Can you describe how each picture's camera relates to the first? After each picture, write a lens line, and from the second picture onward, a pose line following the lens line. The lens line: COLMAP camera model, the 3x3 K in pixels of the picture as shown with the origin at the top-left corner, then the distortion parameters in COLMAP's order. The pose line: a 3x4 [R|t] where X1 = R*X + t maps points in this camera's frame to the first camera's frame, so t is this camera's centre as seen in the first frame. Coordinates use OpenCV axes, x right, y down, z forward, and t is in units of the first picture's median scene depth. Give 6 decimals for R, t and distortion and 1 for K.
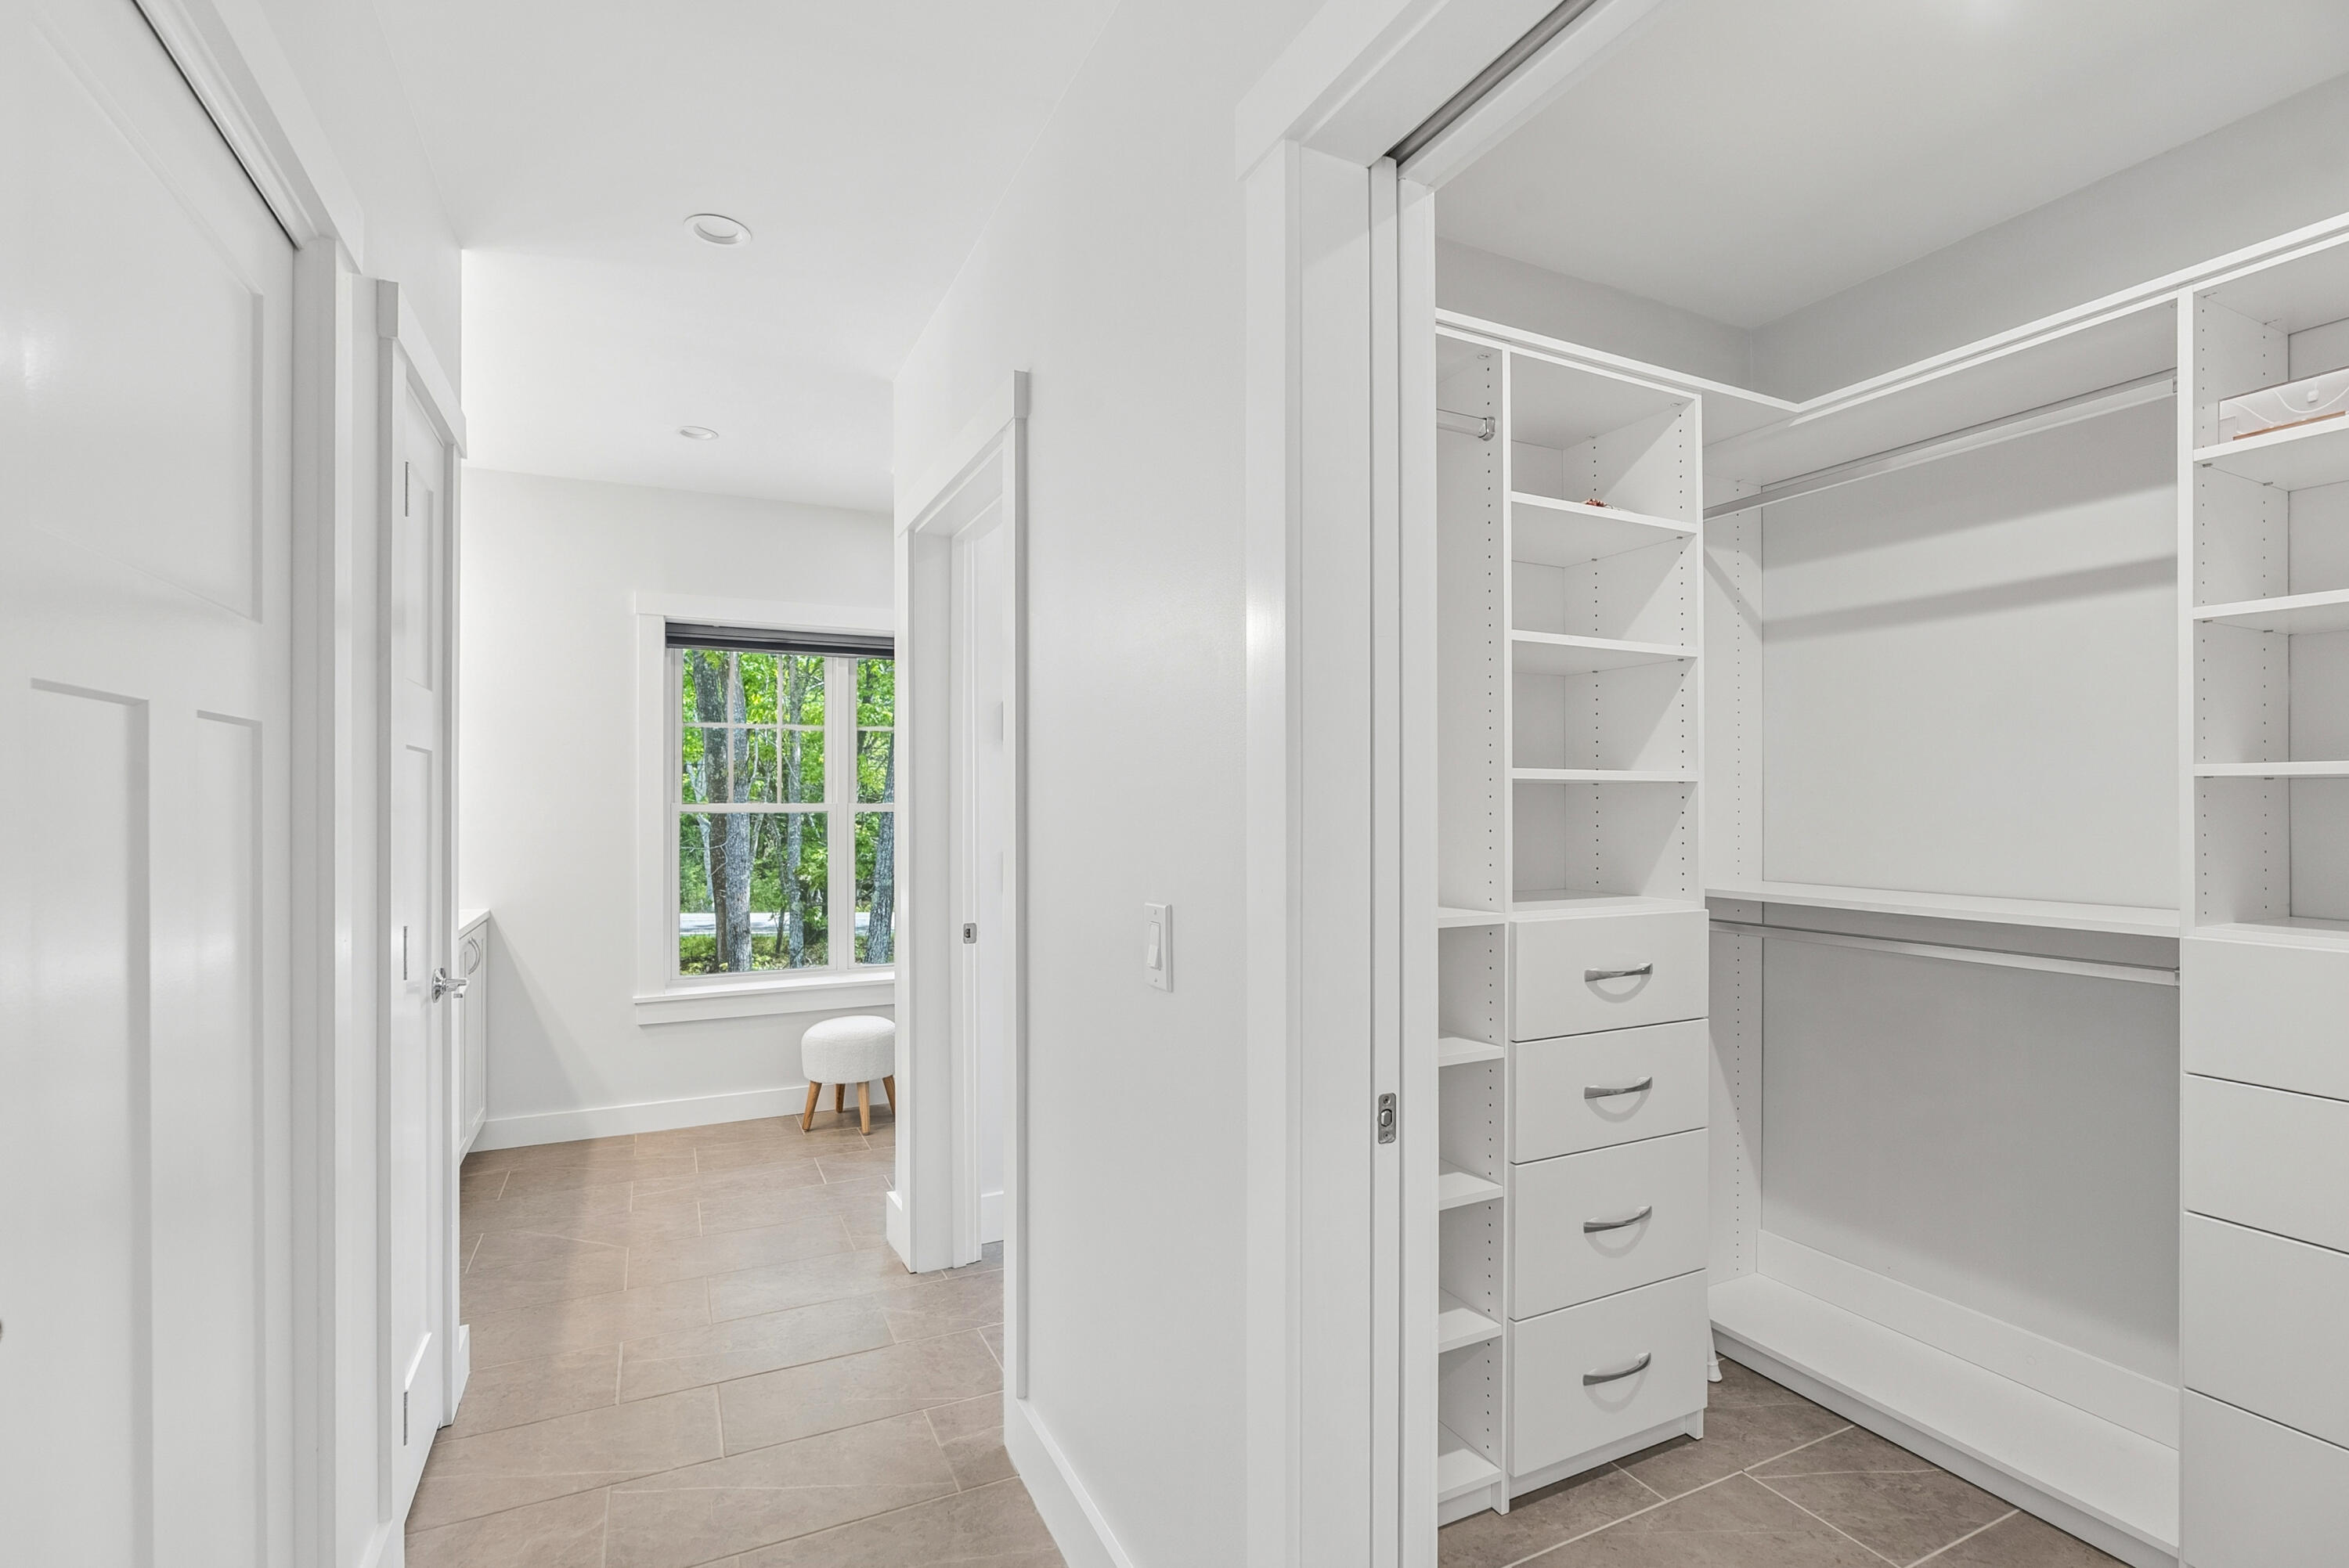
lens RADIAL K [[1079.4, 0, 1174.9], [0, 1079.4, 805.0], [0, 0, 1]] dist [-0.008431, 0.000619]
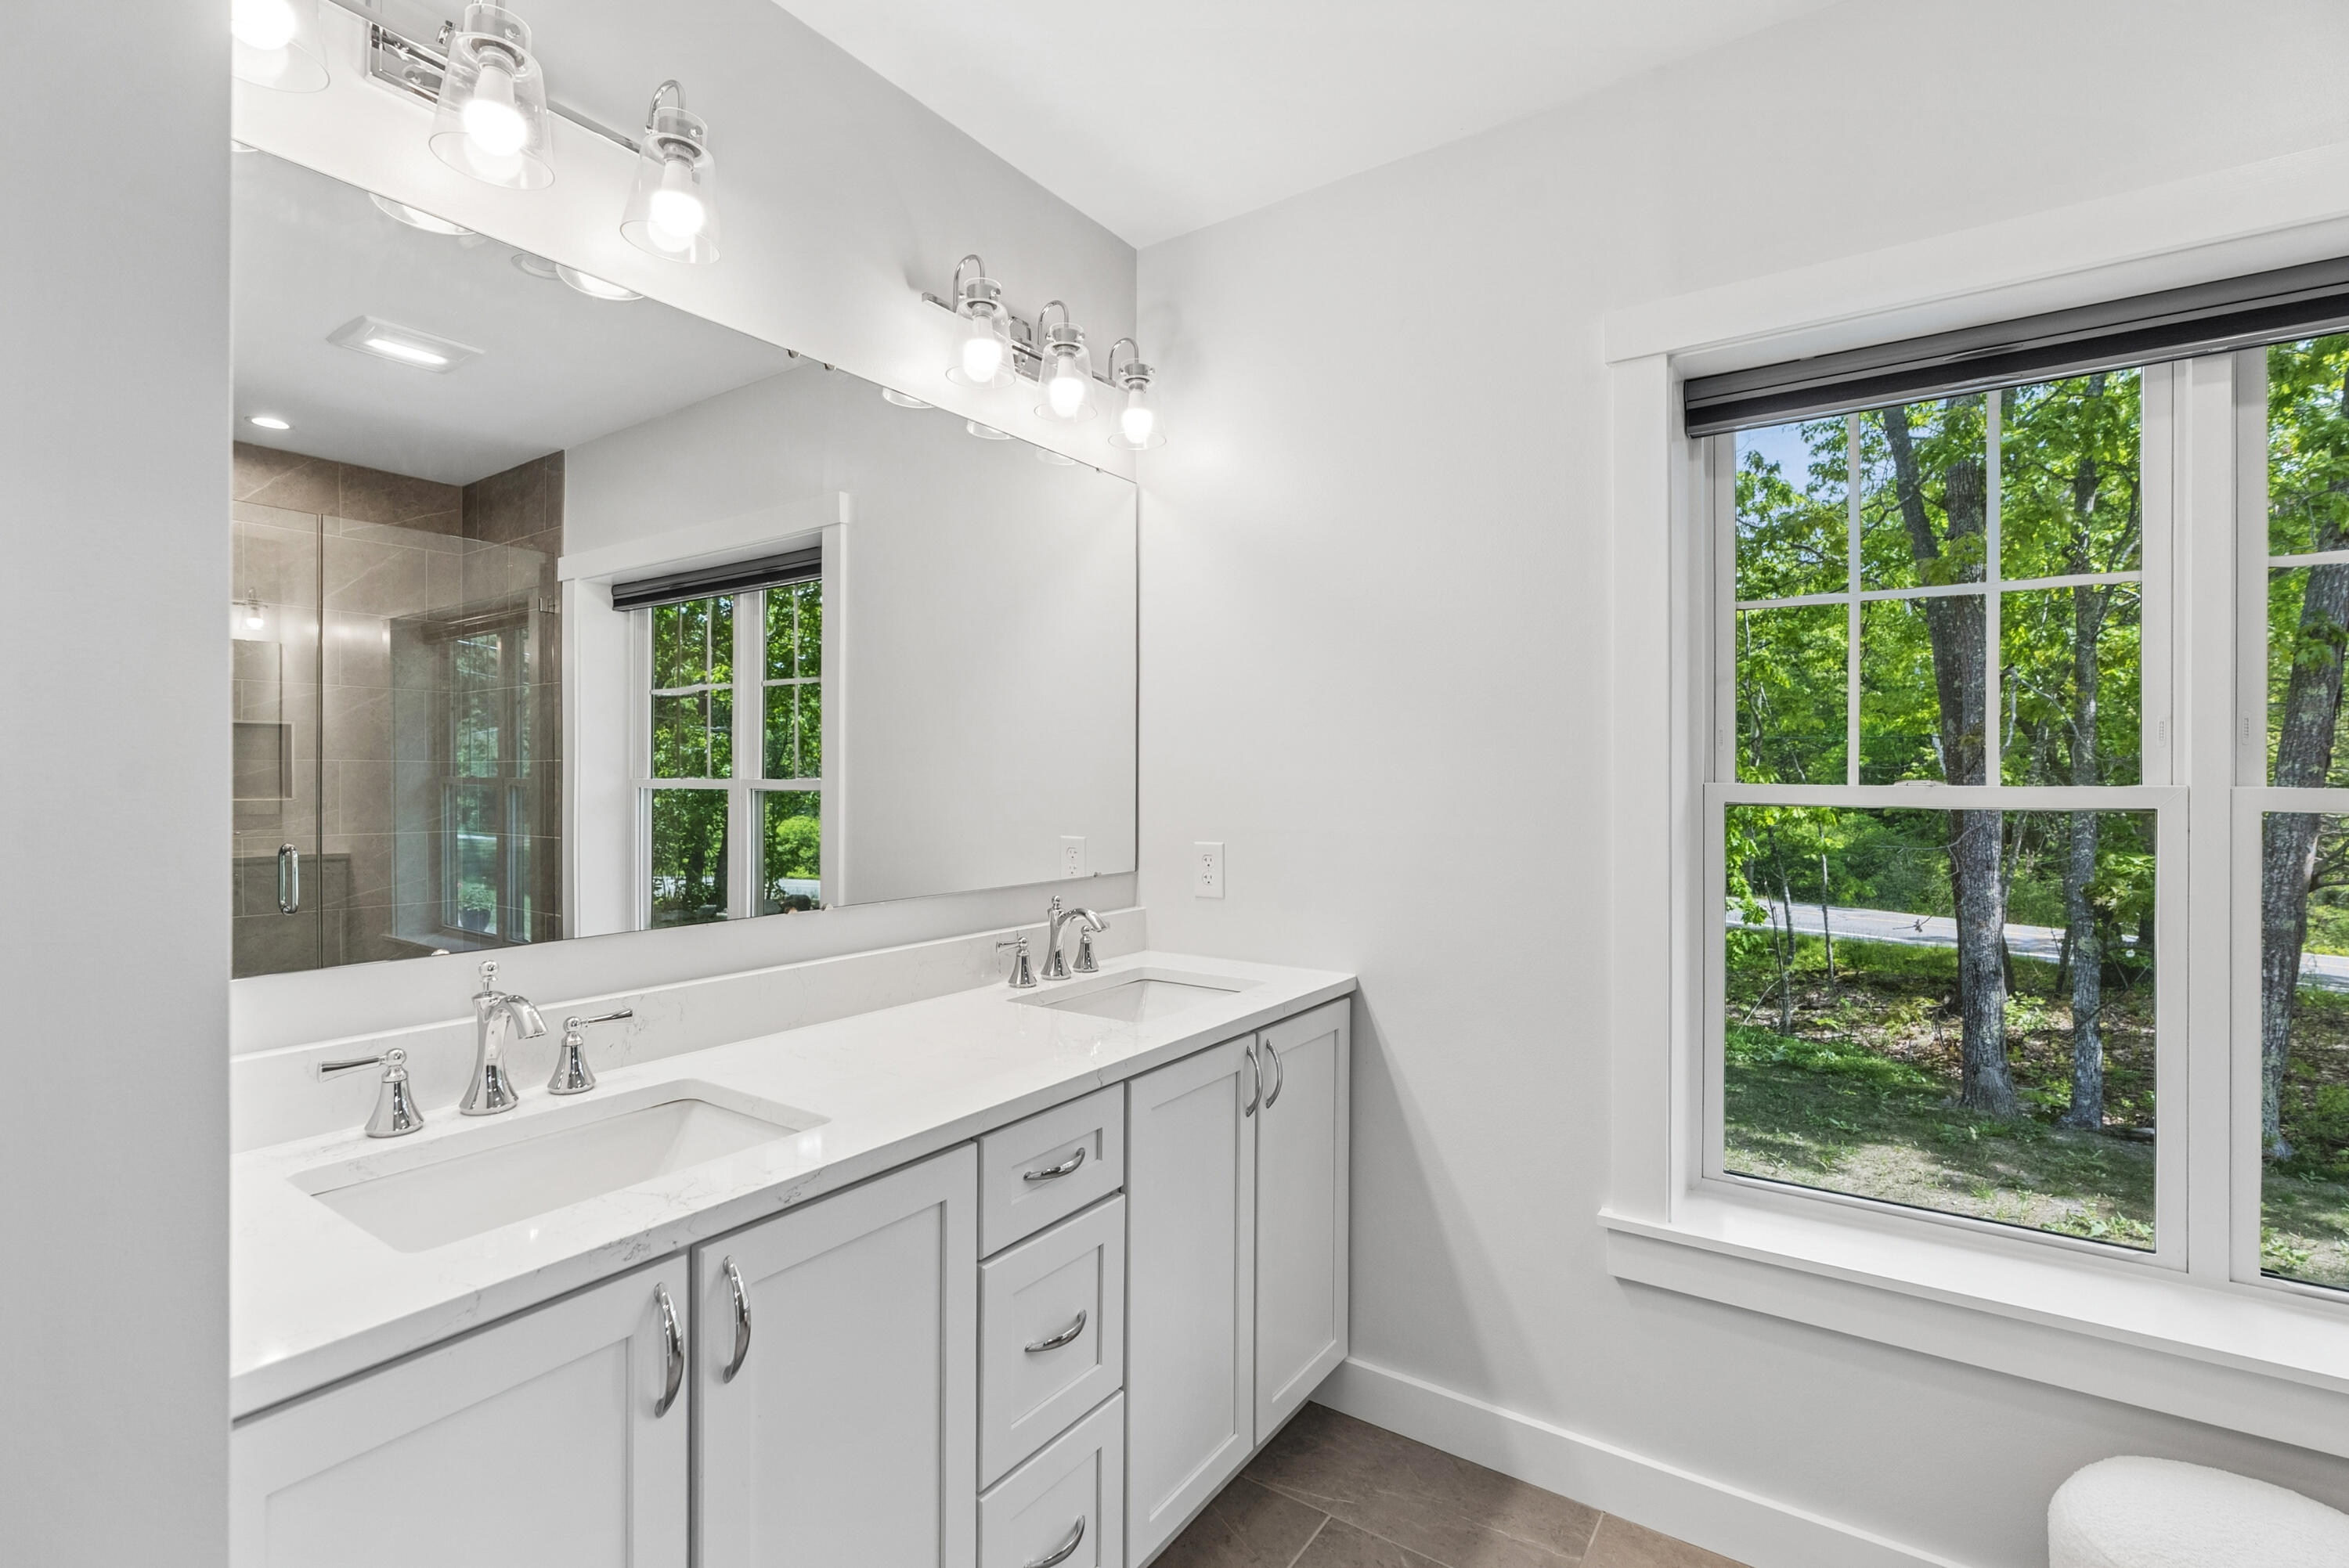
lens RADIAL K [[1058.3, 0, 1171.5], [0, 1058.3, 787.5], [0, 0, 1]] dist [-0.015431, 0.005058]
pose [[0.484922, 0.009161, -0.874509, -0.188472], [-0.001873, 0.999954, 0.009437, -0.004651], [0.874555, -0.002939, 0.484917, 0.581399]]
